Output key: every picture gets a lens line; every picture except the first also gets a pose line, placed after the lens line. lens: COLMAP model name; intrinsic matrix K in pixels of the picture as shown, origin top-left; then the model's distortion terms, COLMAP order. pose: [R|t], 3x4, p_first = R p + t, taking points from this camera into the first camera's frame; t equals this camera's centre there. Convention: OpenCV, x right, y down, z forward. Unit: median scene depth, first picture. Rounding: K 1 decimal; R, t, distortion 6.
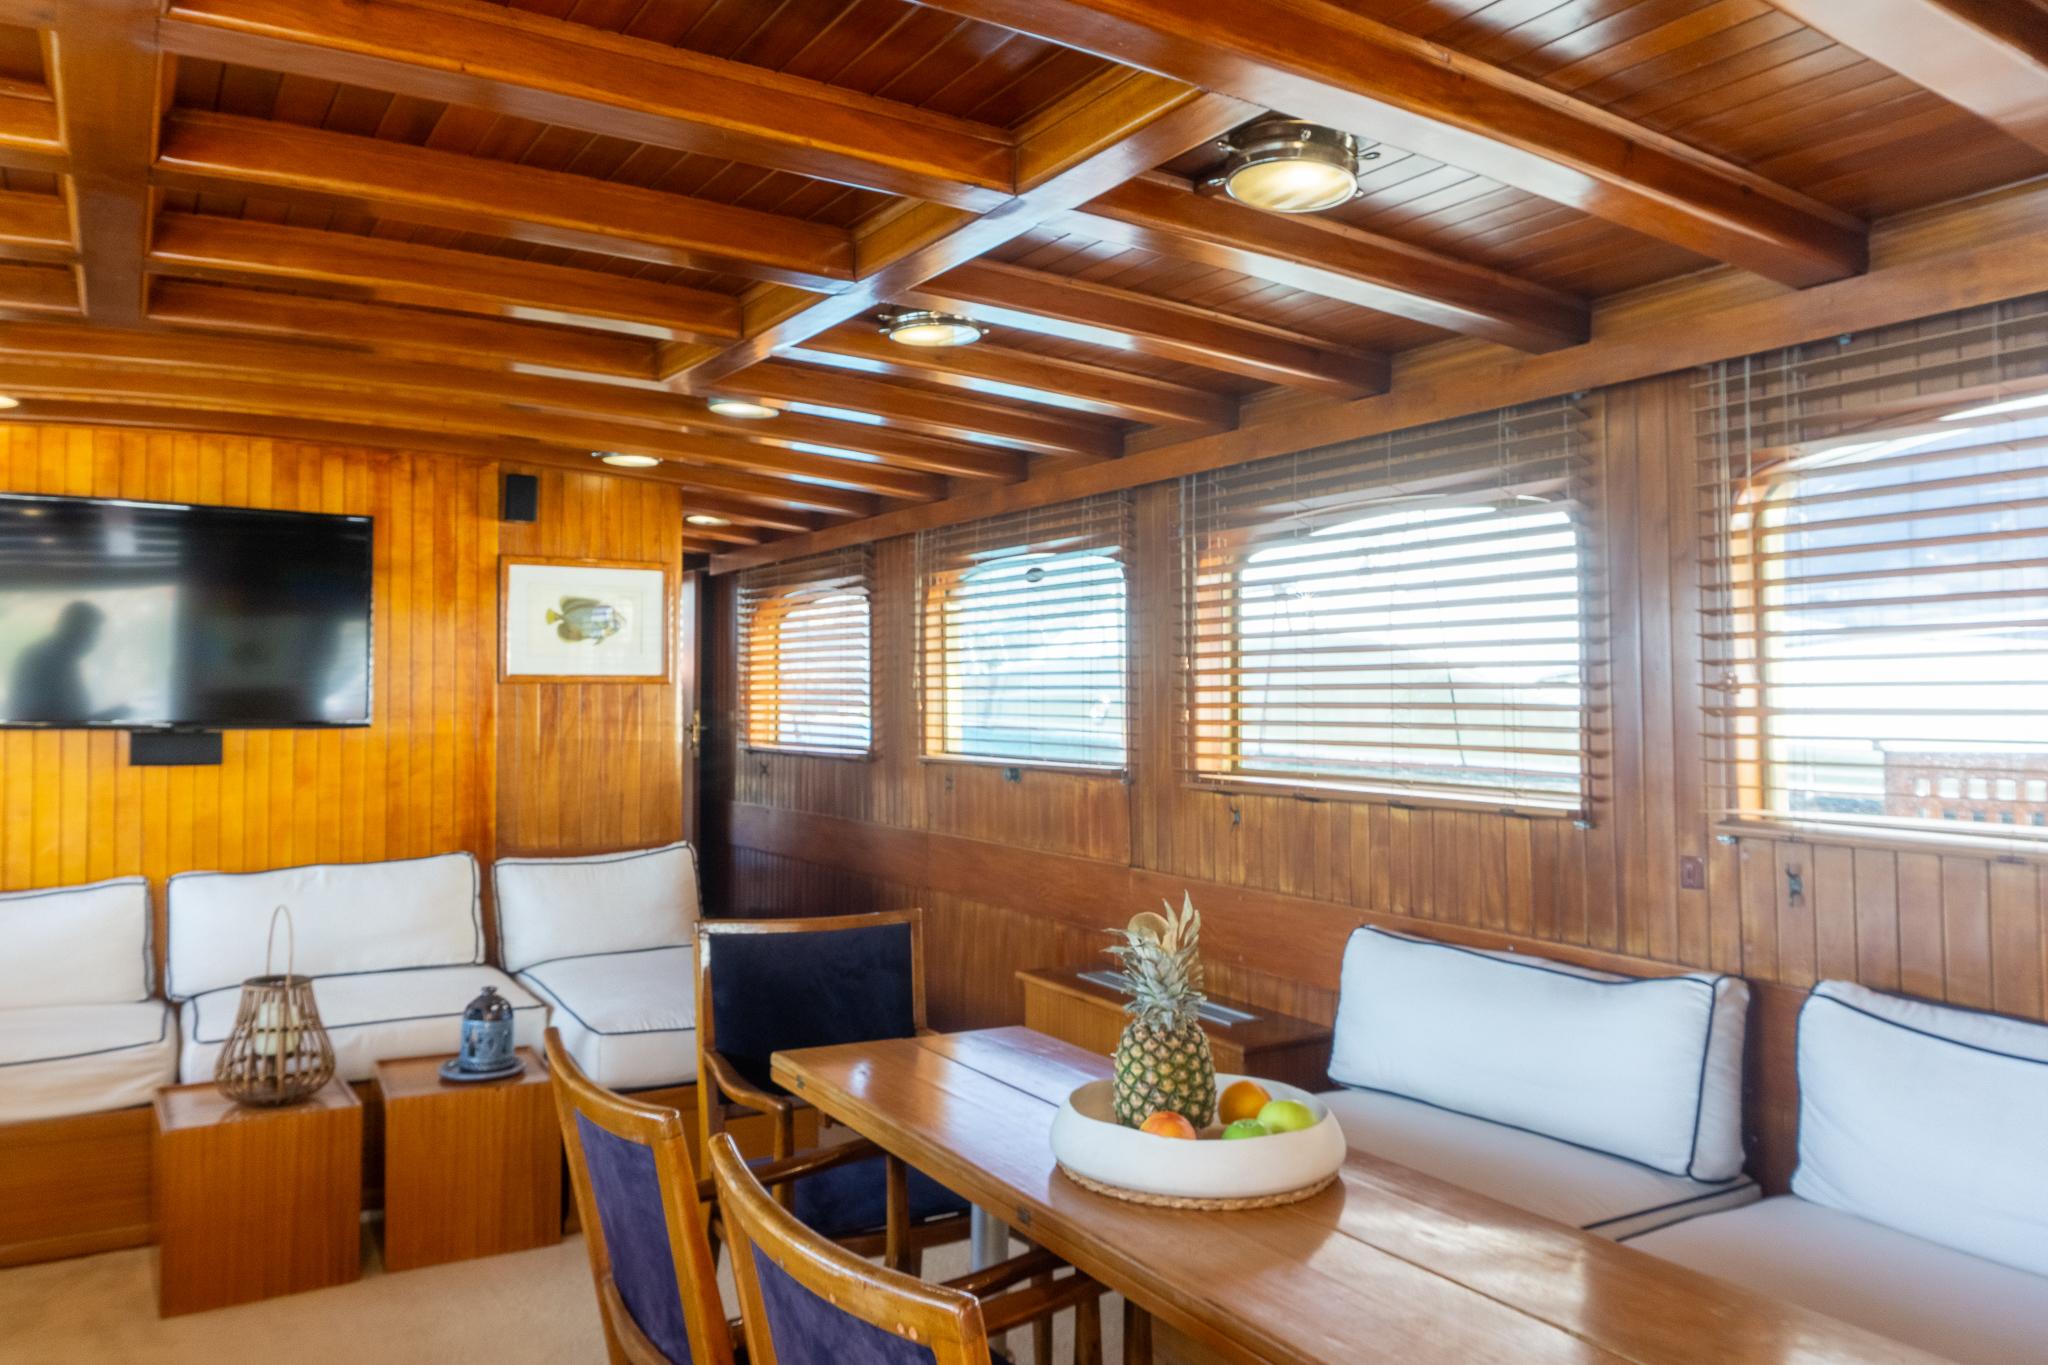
lens RADIAL K [[1434.2, 0, 1024.0], [0, 1434.2, 682.5], [0, 0, 1]] dist [-0.025897, -0.000381]
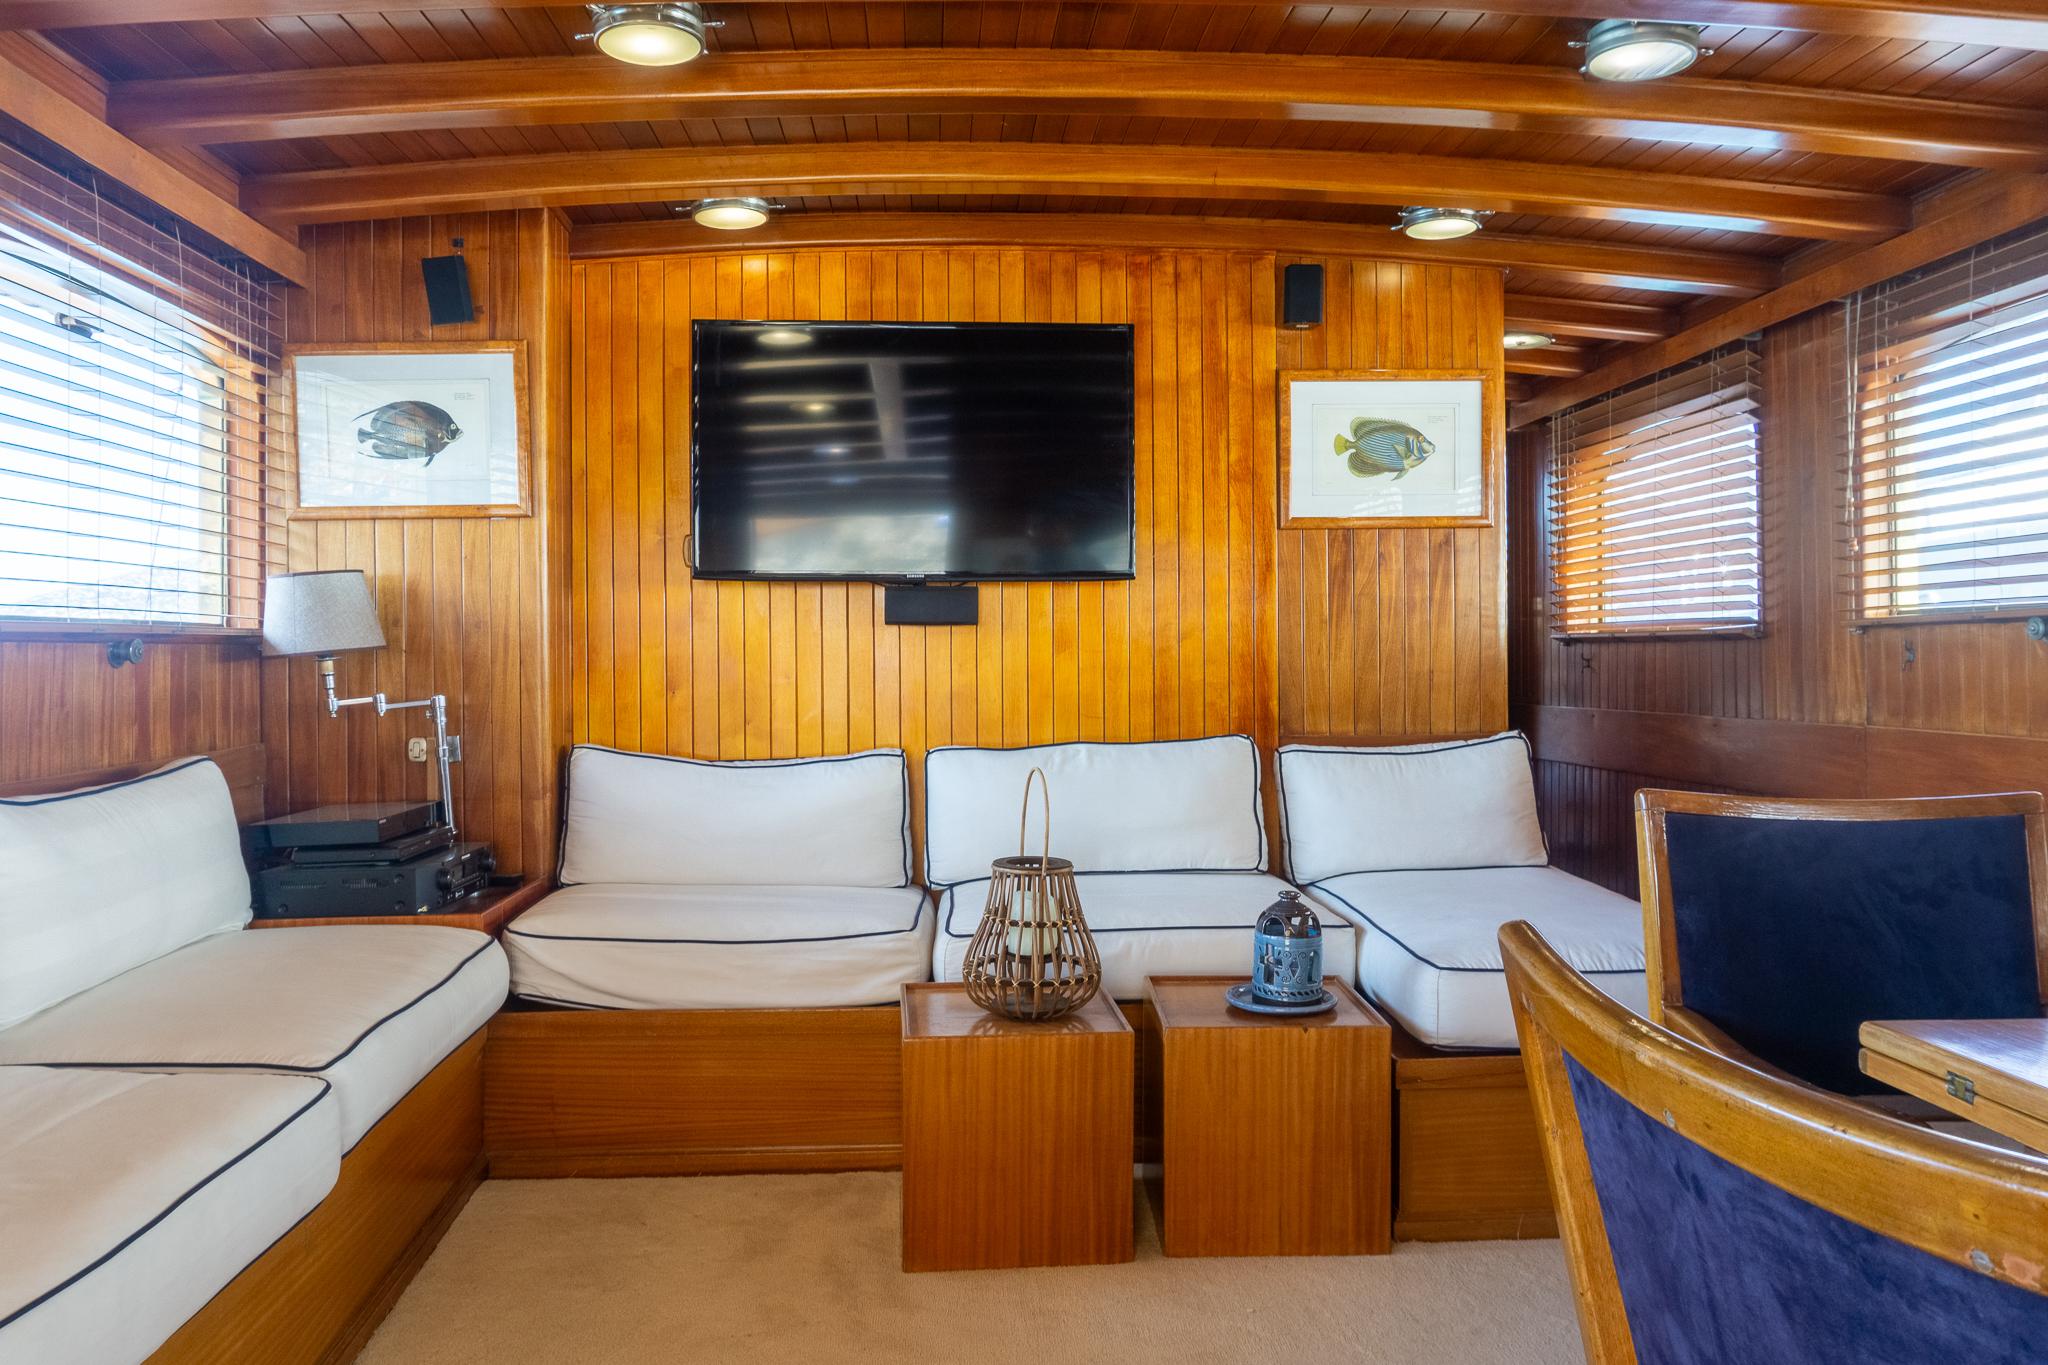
lens RADIAL K [[1434.2, 0, 1024.0], [0, 1434.2, 682.5], [0, 0, 1]] dist [-0.025897, -0.000381]
pose [[0.877440, -0.001943, -0.479683, -0.118455], [0.017286, 0.999470, 0.027573, 0.069959], [0.479375, -0.032485, 0.877009, 0.243322]]
